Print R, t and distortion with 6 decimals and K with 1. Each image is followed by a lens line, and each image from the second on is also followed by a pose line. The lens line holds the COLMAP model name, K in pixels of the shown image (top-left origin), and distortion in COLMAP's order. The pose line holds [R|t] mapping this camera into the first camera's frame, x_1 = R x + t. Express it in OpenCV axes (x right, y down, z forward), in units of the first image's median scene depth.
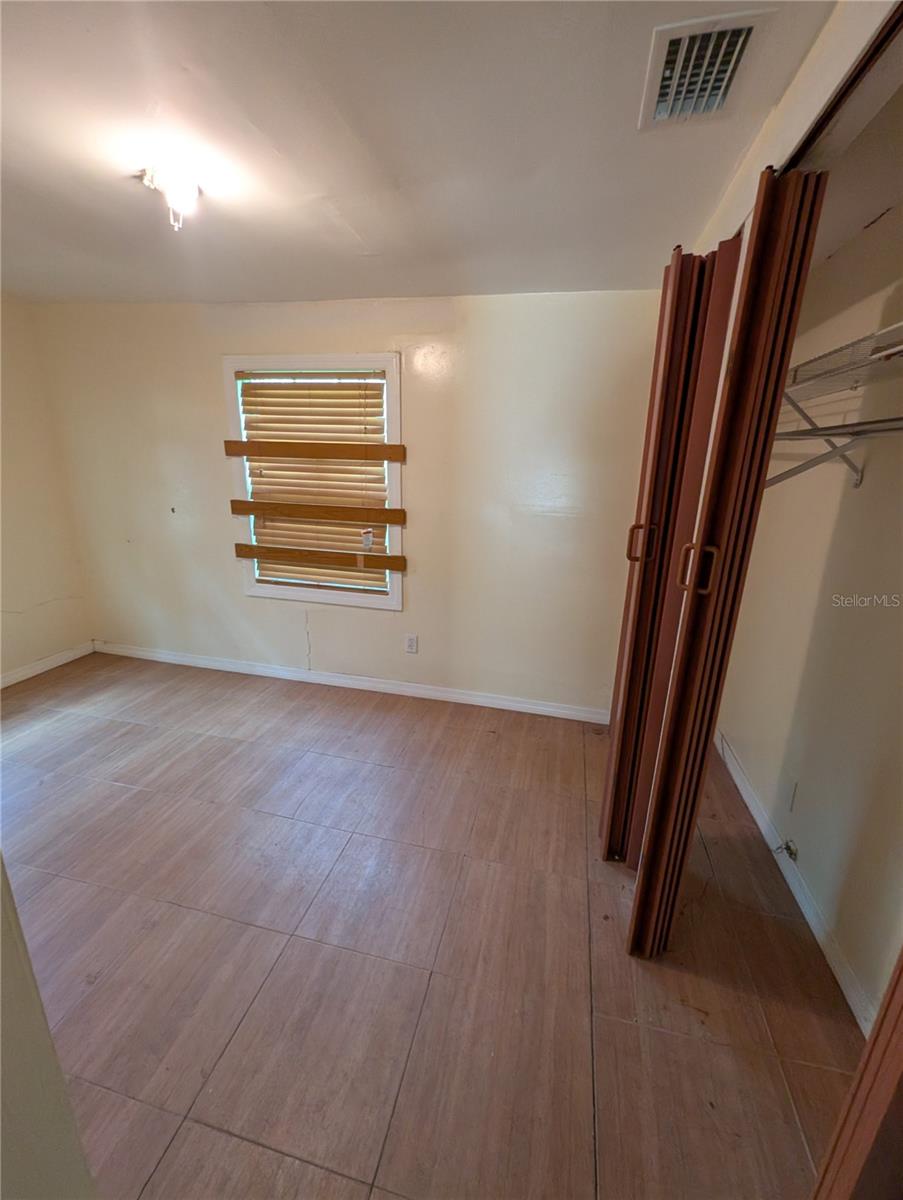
lens RADIAL K [[496.6, 0, 449.3], [0, 496.6, 596.2], [0, 0, 1]] dist [0.004925, -0.002461]
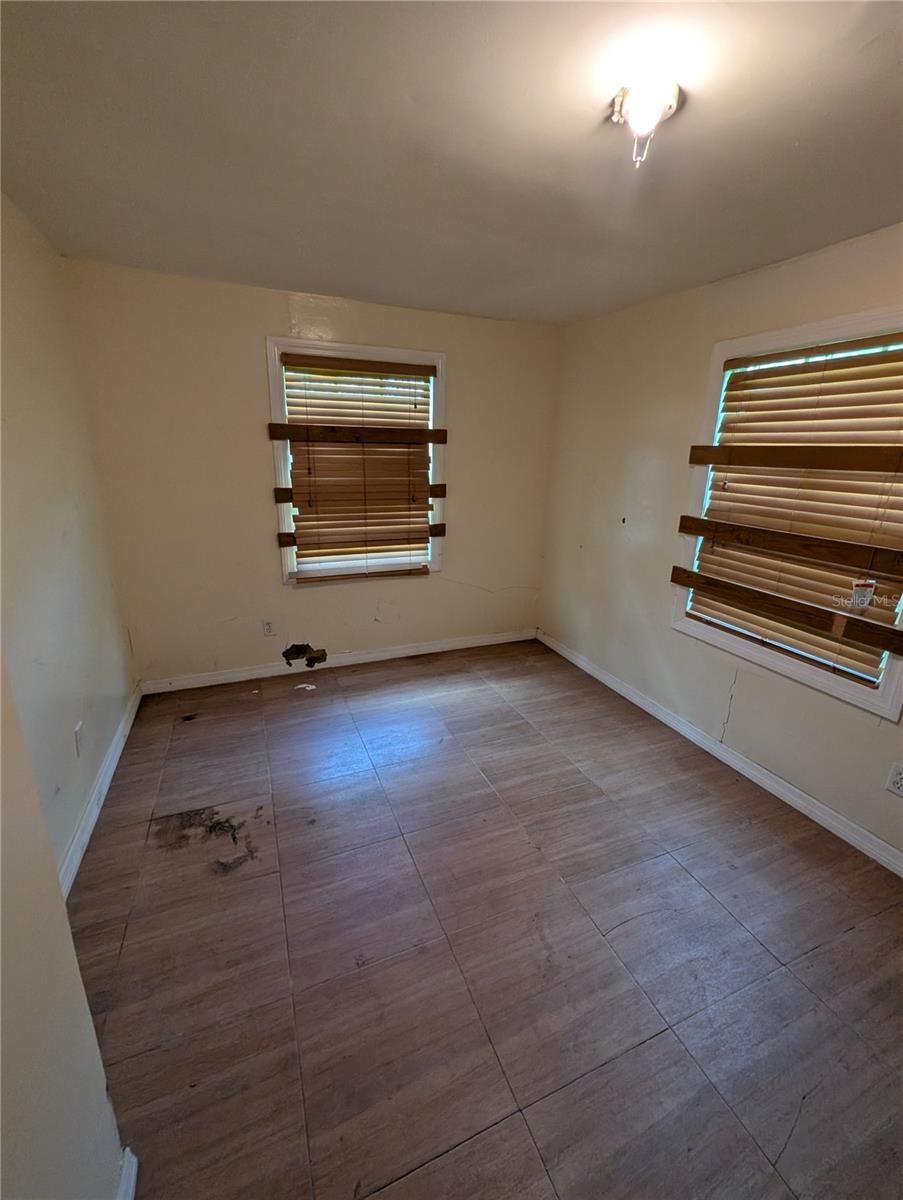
lens RADIAL K [[496.6, 0, 450.3], [0, 496.6, 601.4], [0, 0, 1]] dist [0.004925, -0.002461]
pose [[0.600966, 0.222906, -0.767563, 0.009256], [-0.231031, 0.967777, 0.100162, -0.047194], [0.765156, 0.117137, 0.633099, 0.182590]]
